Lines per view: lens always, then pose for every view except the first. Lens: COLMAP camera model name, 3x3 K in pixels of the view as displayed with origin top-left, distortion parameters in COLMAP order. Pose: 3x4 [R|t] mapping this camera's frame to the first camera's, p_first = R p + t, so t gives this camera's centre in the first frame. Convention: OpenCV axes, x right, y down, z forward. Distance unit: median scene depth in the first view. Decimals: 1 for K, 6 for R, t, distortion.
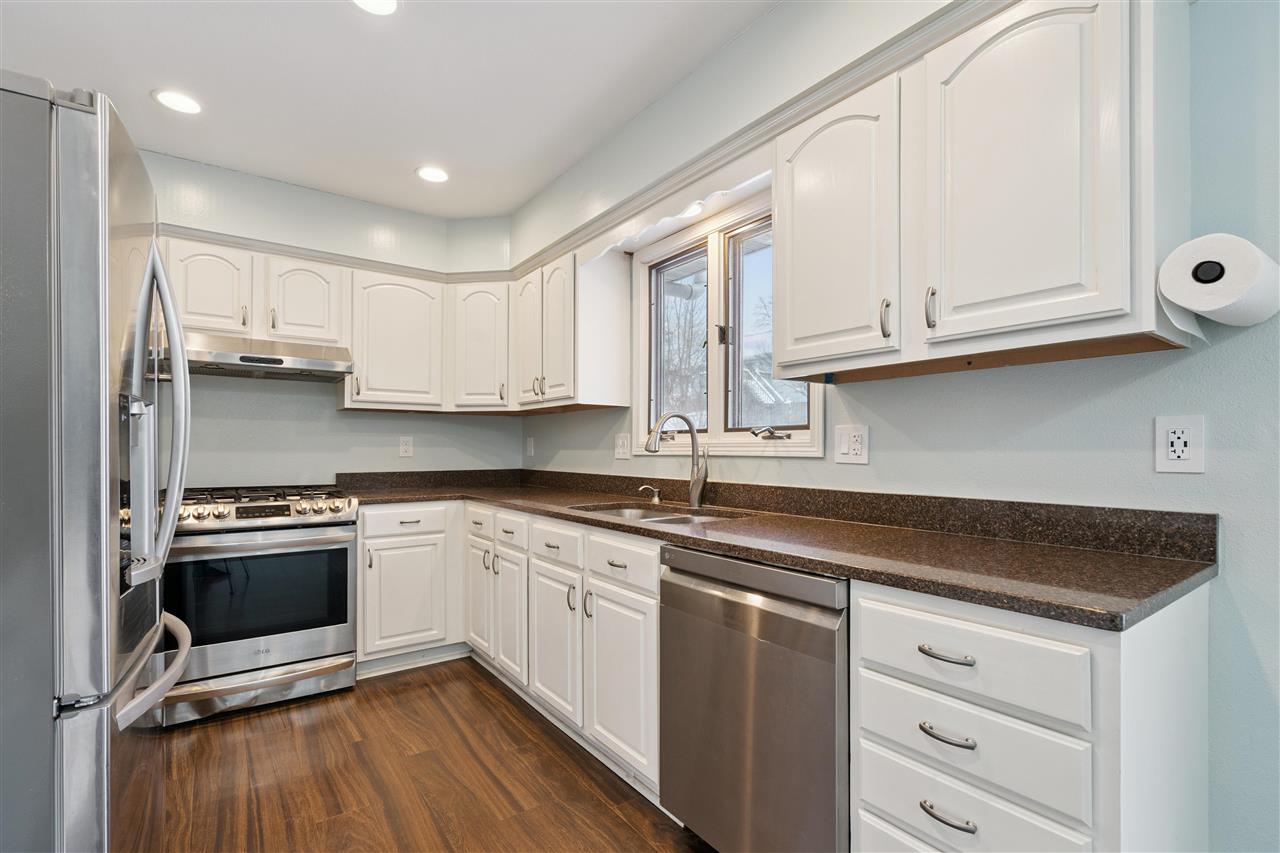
lens RADIAL K [[585.7, 0, 646.7], [0, 585.7, 441.7], [0, 0, 1]] dist [0.000172, -0.000204]
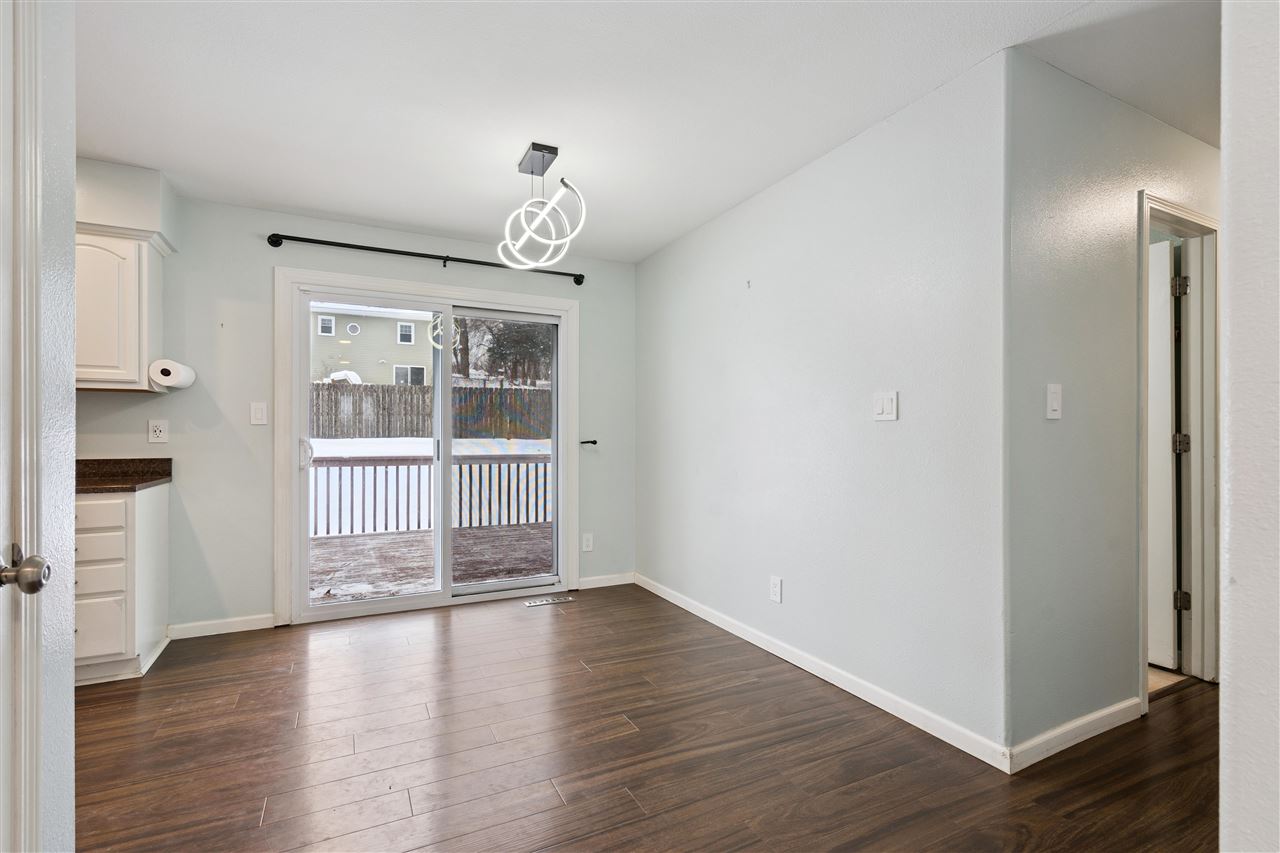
lens RADIAL K [[585.7, 0, 646.7], [0, 585.7, 441.7], [0, 0, 1]] dist [0.000172, -0.000204]
pose [[0.158303, 0.001040, 0.987390, -0.713576], [-0.001438, 0.999999, -0.000823, 0.027570], [-0.987389, -0.001289, 0.158305, -0.844997]]
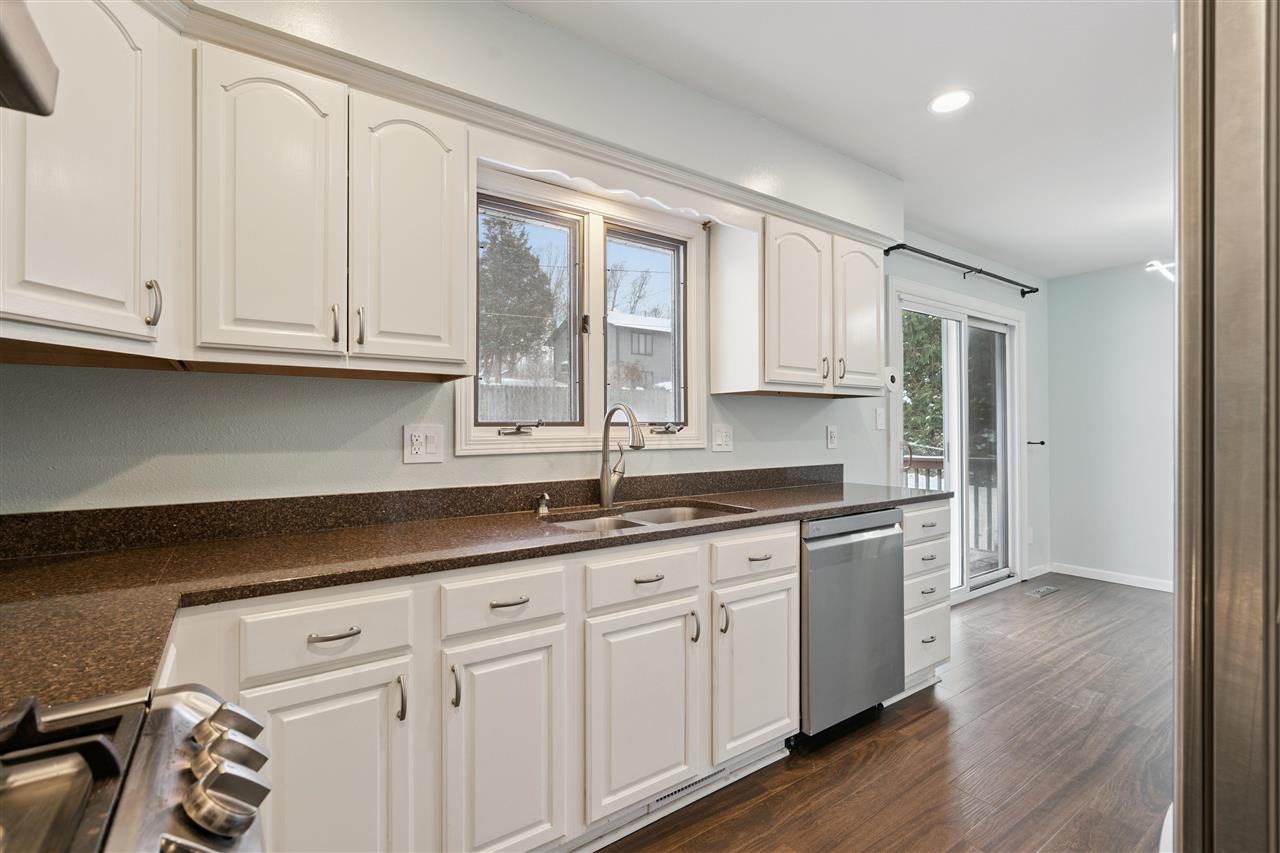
lens RADIAL K [[585.7, 0, 646.7], [0, 585.7, 441.7], [0, 0, 1]] dist [0.000172, -0.000204]
pose [[0.017966, -0.003634, 0.999832, -0.920539], [0.006823, 0.999971, 0.003512, 0.006464], [-0.999815, 0.006759, 0.017990, 1.006060]]
